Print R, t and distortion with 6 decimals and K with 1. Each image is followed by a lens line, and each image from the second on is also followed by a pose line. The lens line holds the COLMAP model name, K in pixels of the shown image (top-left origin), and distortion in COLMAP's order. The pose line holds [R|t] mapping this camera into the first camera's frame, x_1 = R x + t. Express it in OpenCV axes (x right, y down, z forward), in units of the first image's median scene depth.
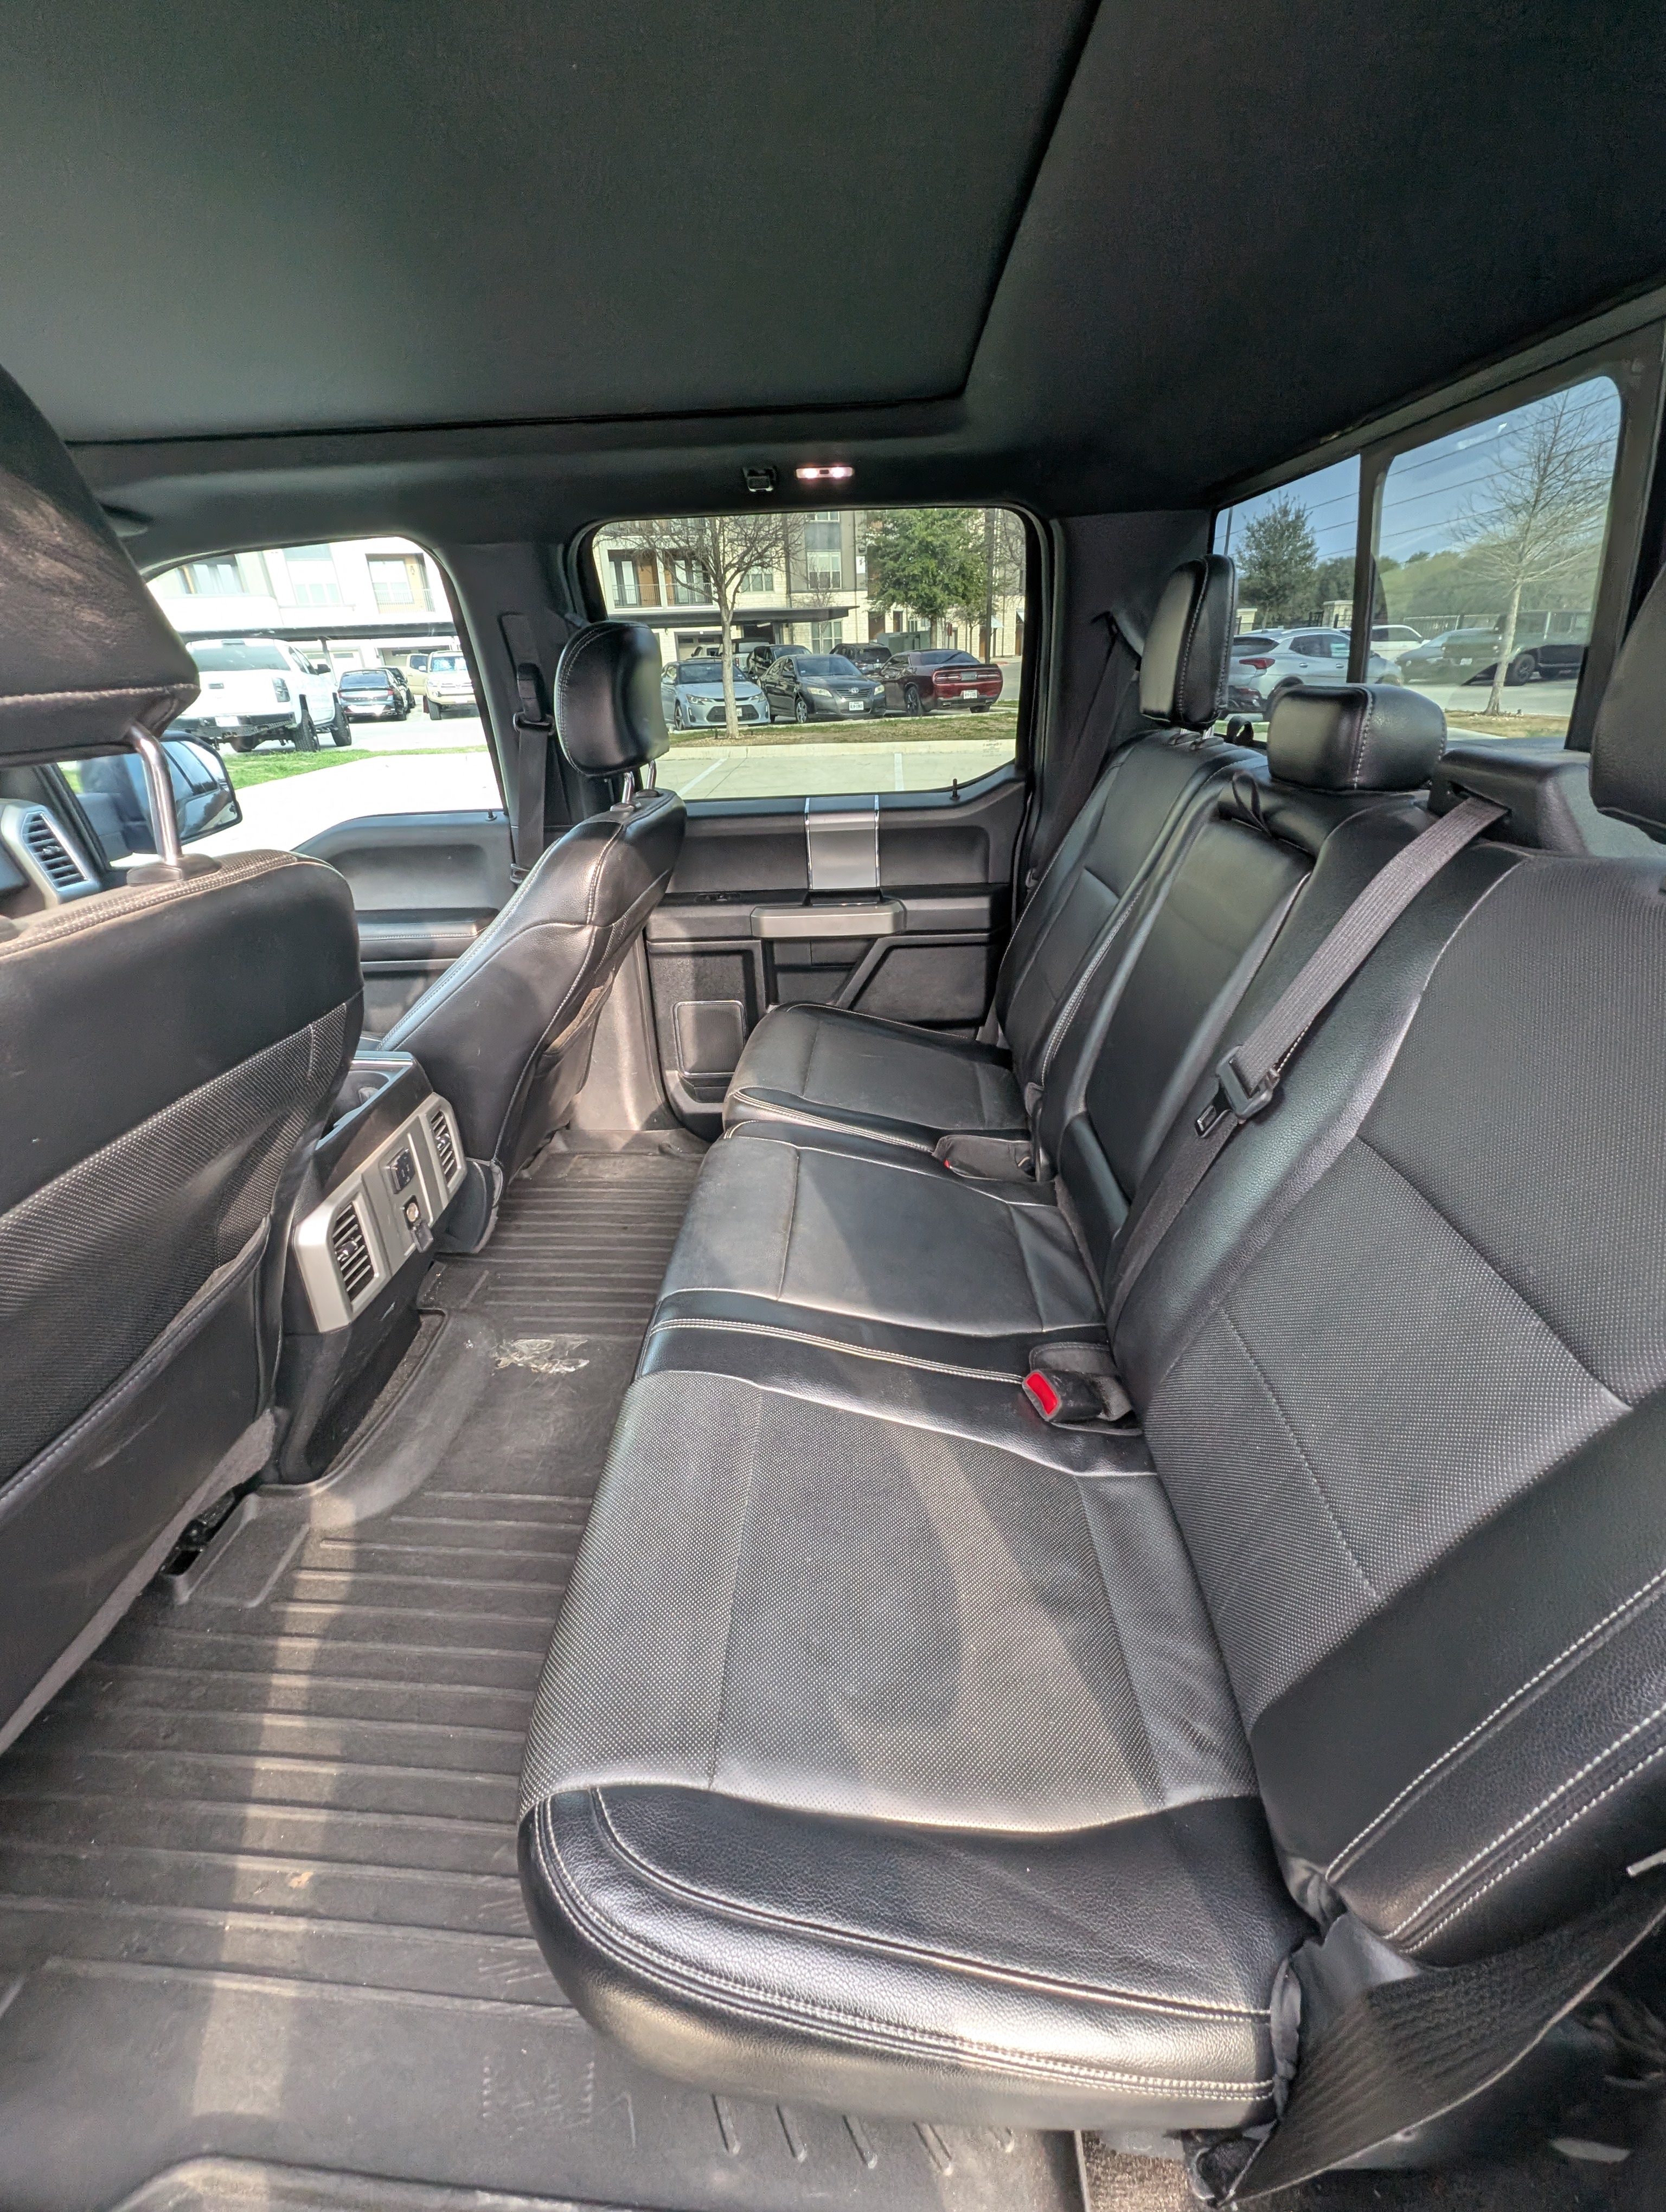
lens RADIAL K [[910.3, 0, 831.0], [0, 910.3, 1107.3], [0, 0, 1]] dist [0.006245, -0.002179]
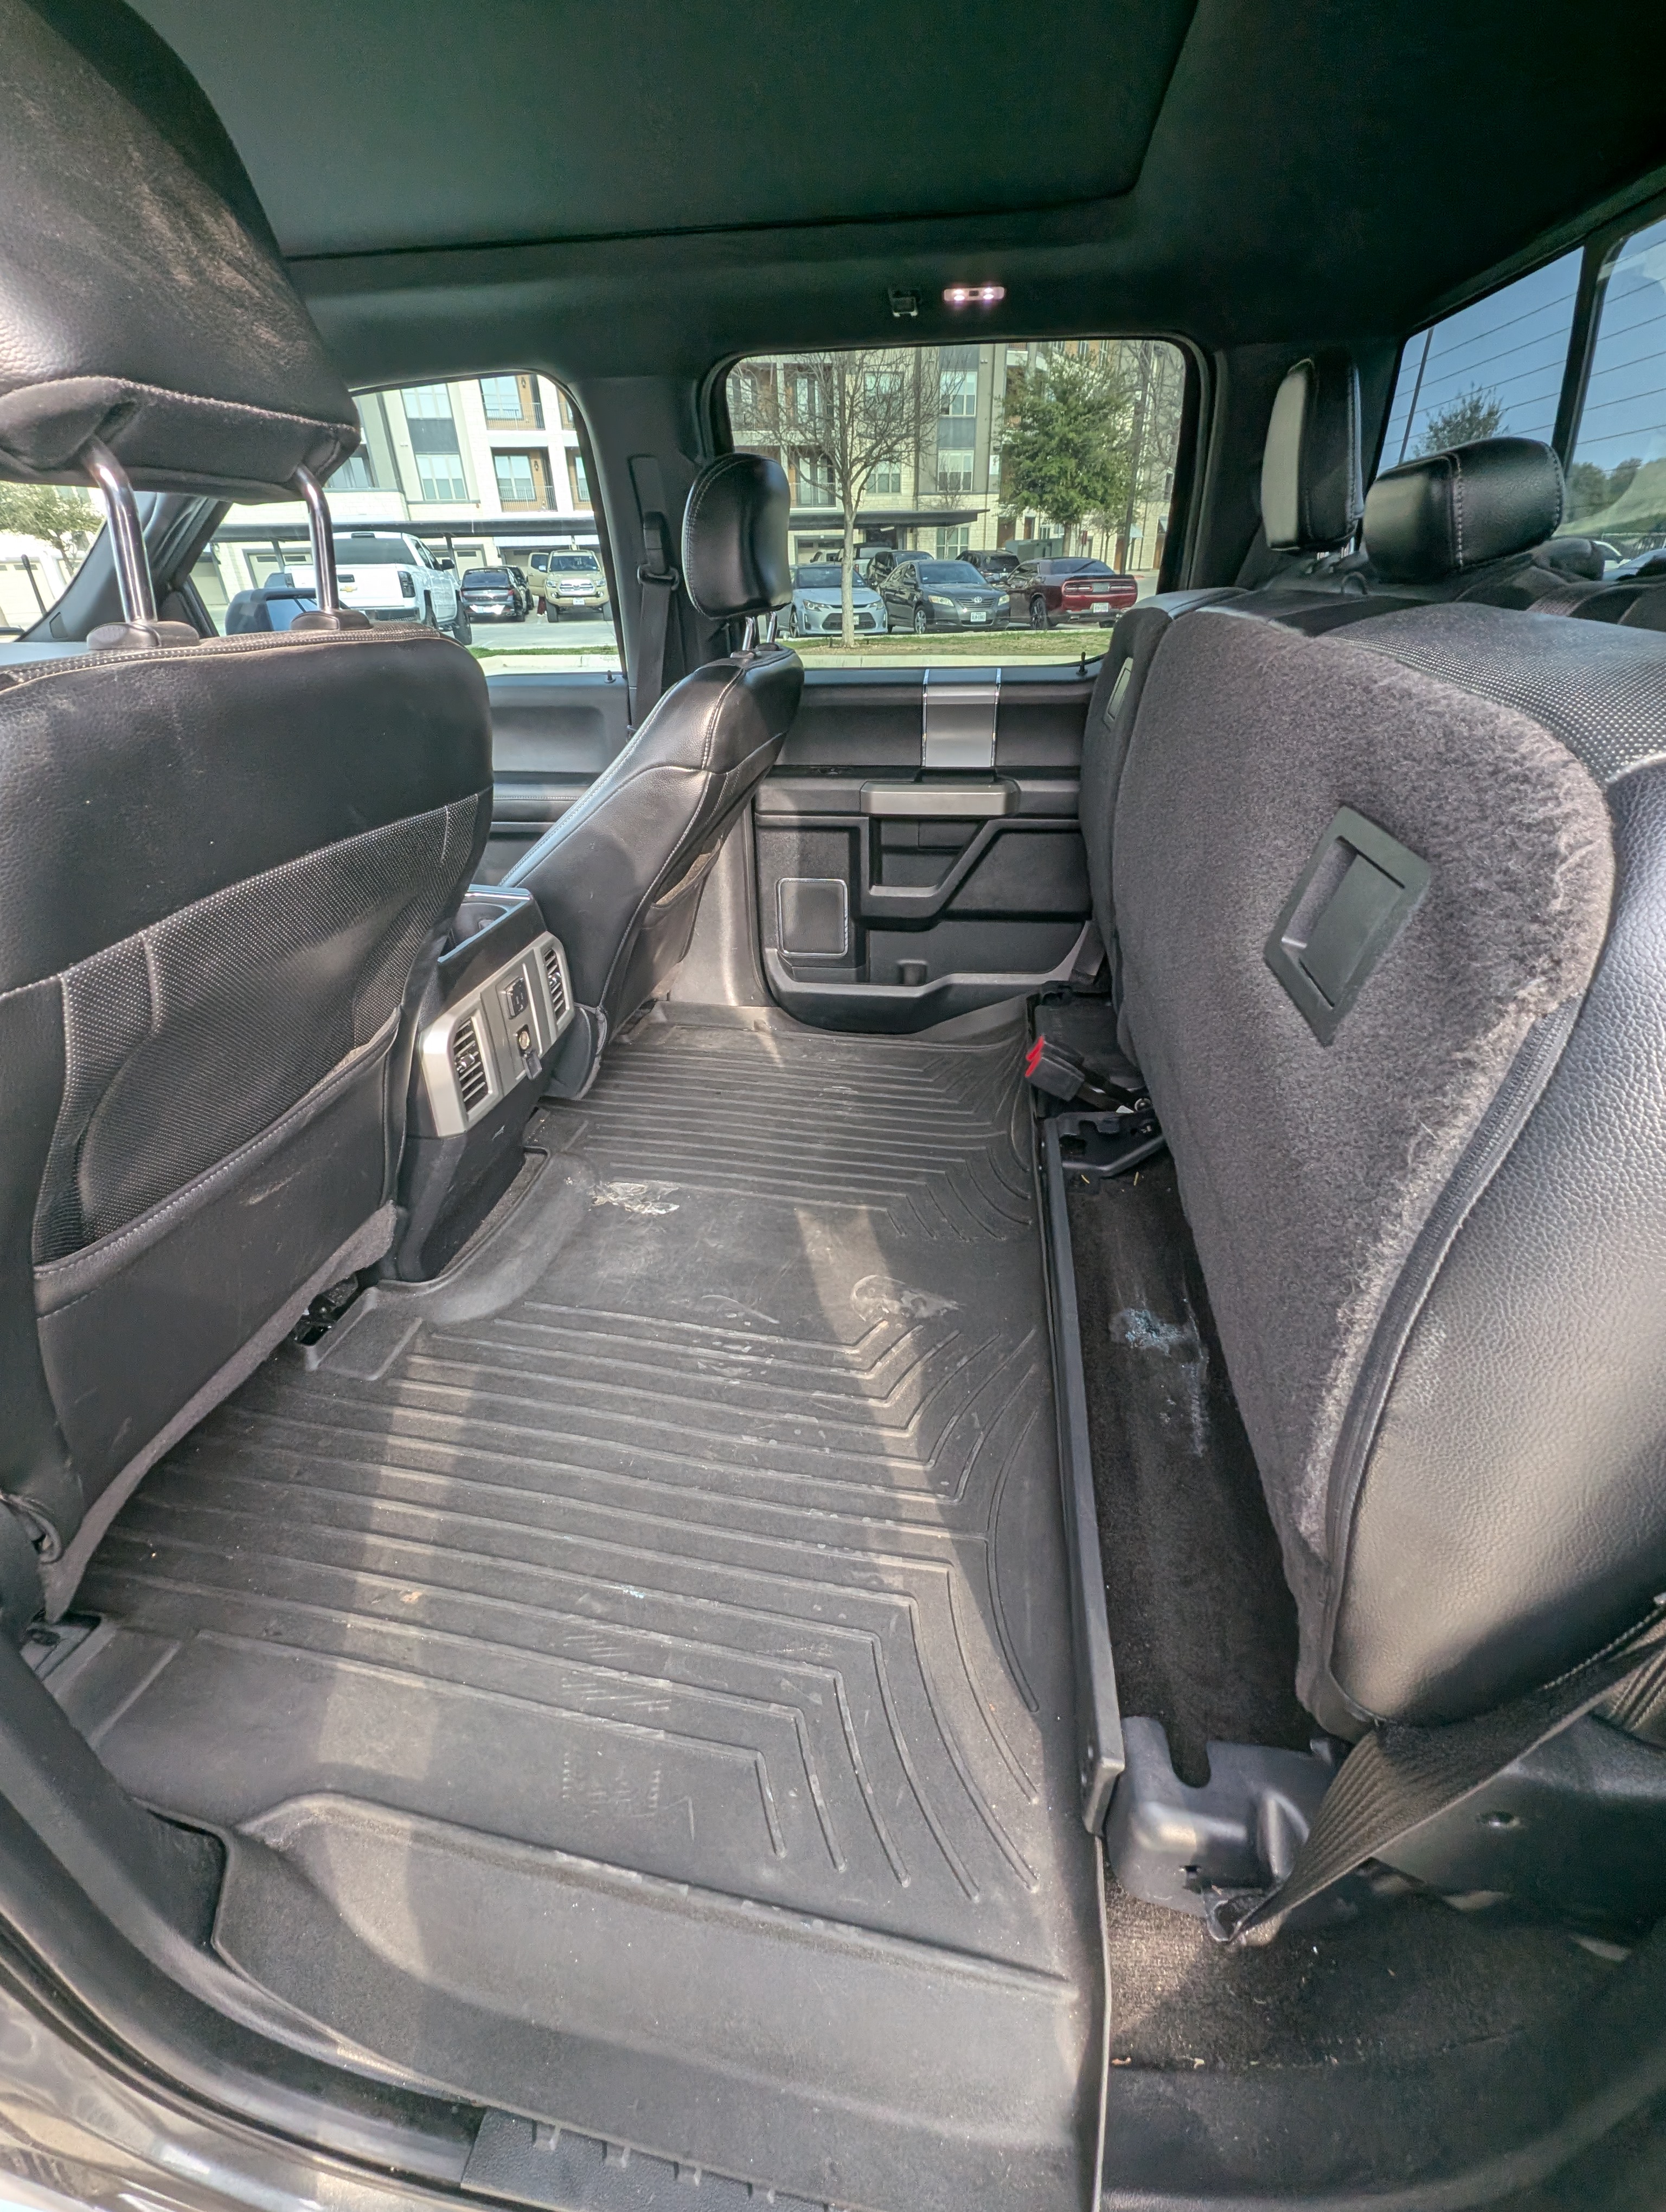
lens RADIAL K [[910.3, 0, 833.0], [0, 910.3, 1105.6], [0, 0, 1]] dist [0.006245, -0.002179]
pose [[0.993283, 0.073140, -0.089662, -0.006407], [-0.066221, 0.994763, 0.077851, 0.084175], [0.094886, -0.071390, 0.992925, -0.013084]]
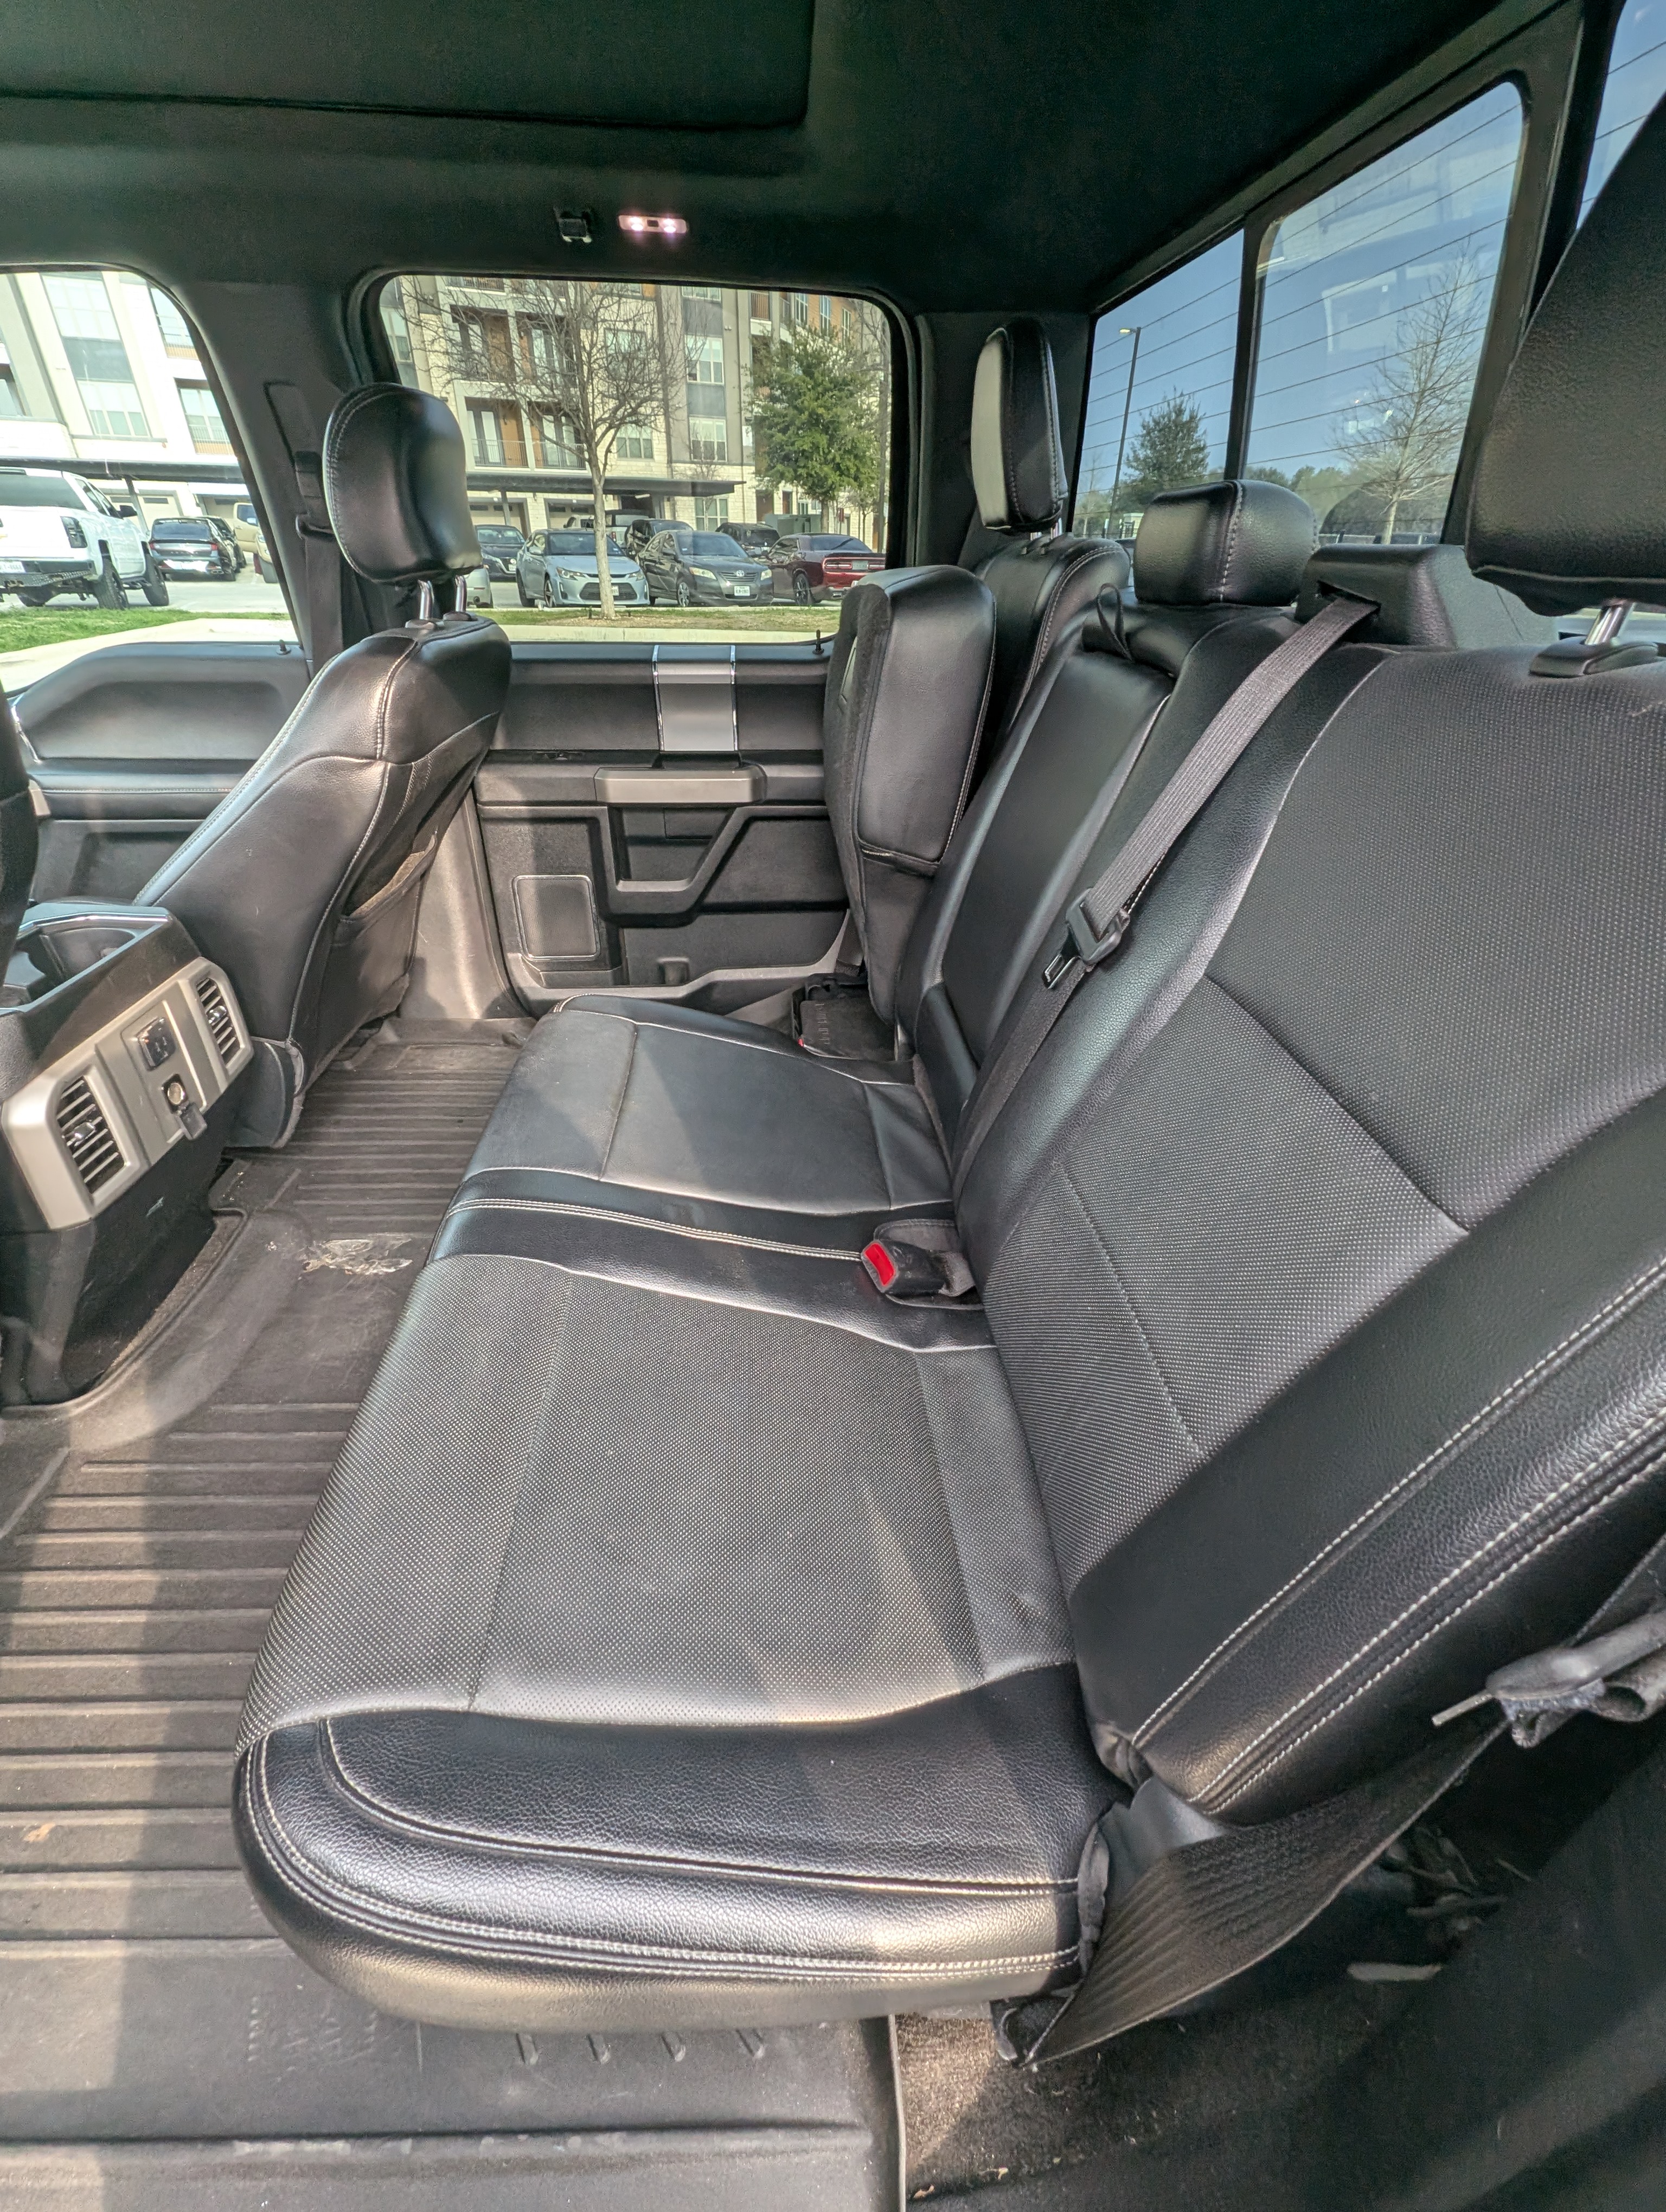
lens RADIAL K [[910.3, 0, 830.4], [0, 910.3, 1105.5], [0, 0, 1]] dist [0.006245, -0.002179]
pose [[0.993195, -0.010422, 0.115993, 0.055364], [-0.000434, 0.995650, 0.093174, 0.045312], [-0.116459, -0.092590, 0.988870, 0.072893]]
